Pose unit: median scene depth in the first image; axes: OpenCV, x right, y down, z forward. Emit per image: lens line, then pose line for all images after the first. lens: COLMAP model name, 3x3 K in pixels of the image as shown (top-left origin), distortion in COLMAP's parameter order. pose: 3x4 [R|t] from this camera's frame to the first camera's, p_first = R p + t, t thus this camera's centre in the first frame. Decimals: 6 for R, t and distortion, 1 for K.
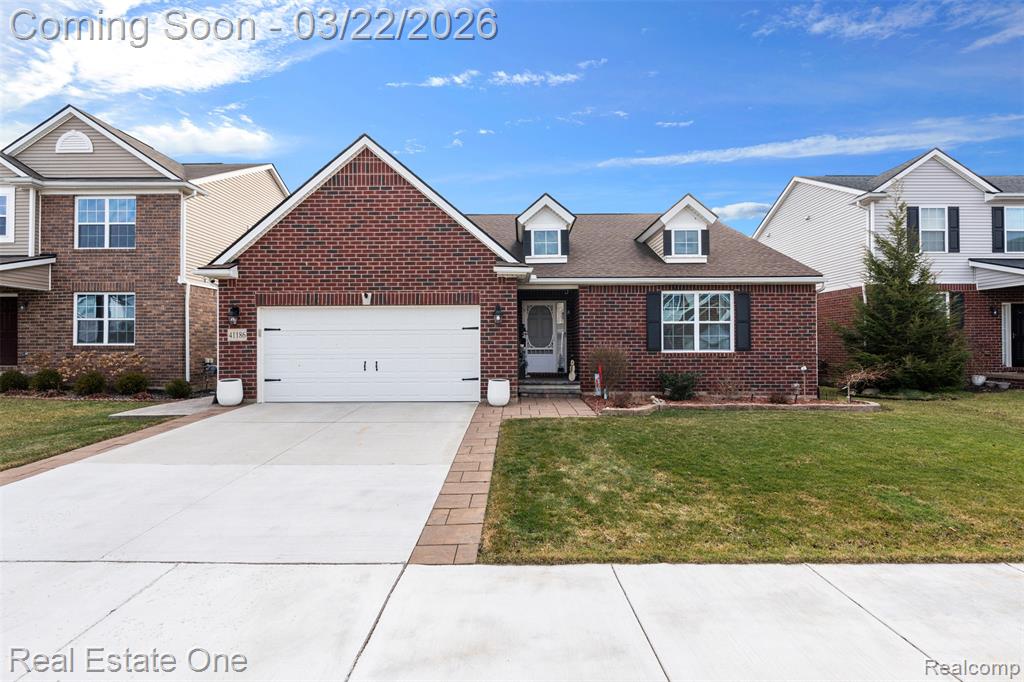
lens RADIAL K [[450.7, 0, 514.6], [0, 450.7, 345.9], [0, 0, 1]] dist [-0.002740, -0.000148]
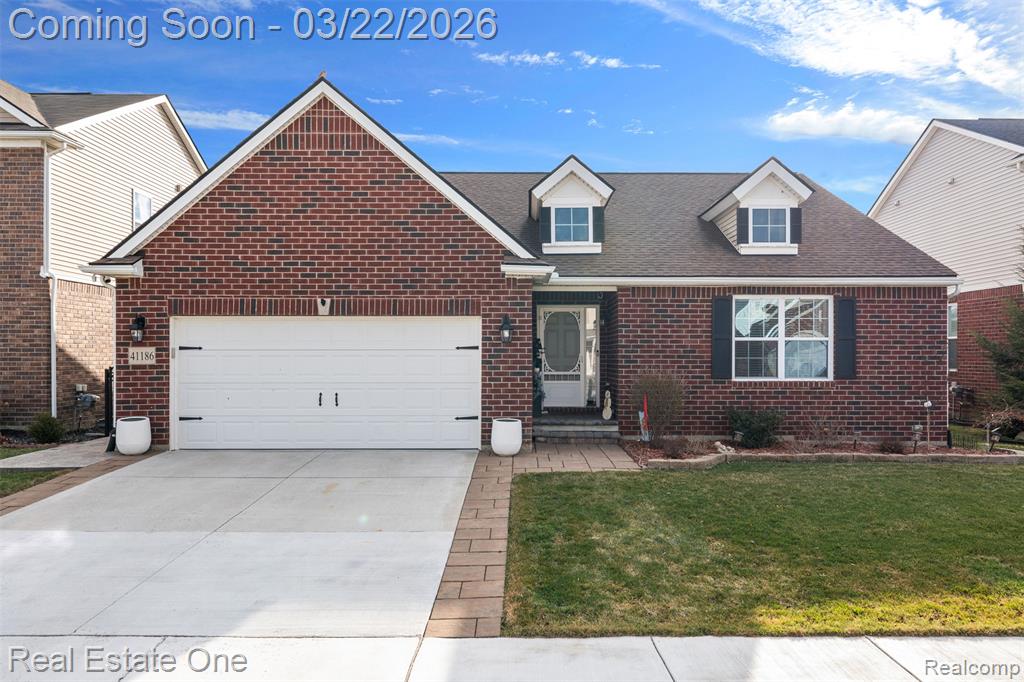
lens RADIAL K [[709.5, 0, 528.0], [0, 709.5, 364.2], [0, 0, 1]] dist [0.006026, -0.000694]
pose [[0.999860, 0.004435, 0.016158, -0.019515], [-0.004603, 0.999935, 0.010399, -0.025483], [-0.016111, -0.010472, 0.999815, -0.142238]]
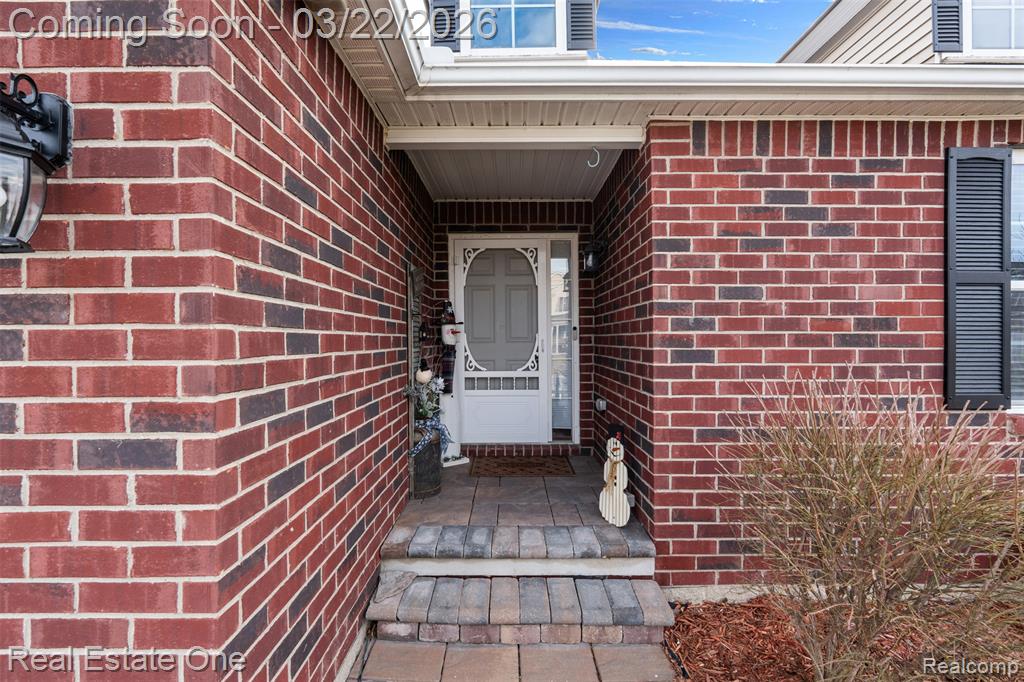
lens RADIAL K [[459.4, 0, 512.0], [0, 459.4, 341.0], [0, 0, 1]] dist [0.000440, 0.000028]
pose [[0.999867, -0.000026, 0.016317, 0.079125], [-0.000042, 0.999991, 0.004157, -0.027561], [-0.016317, -0.004157, 0.999858, 0.878061]]
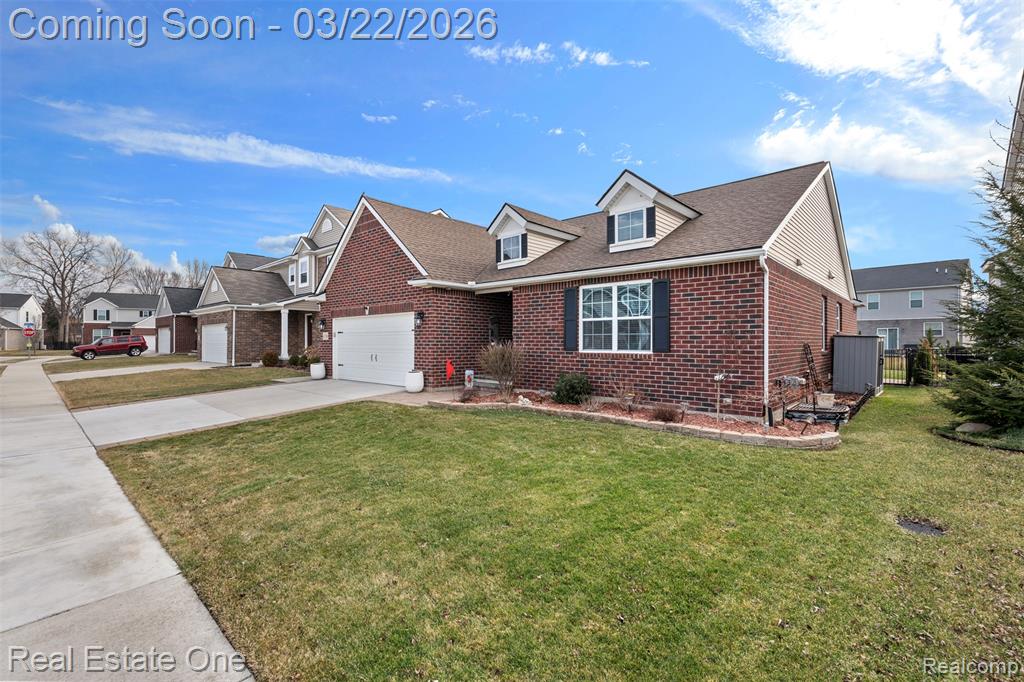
lens RADIAL K [[450.7, 0, 514.6], [0, 450.7, 345.9], [0, 0, 1]] dist [-0.002740, -0.000148]
pose [[0.741665, 0.010058, -0.670695, 0.976152], [-0.004624, 0.999940, 0.009883, -0.008268], [0.670754, -0.004229, 0.741668, 0.253305]]
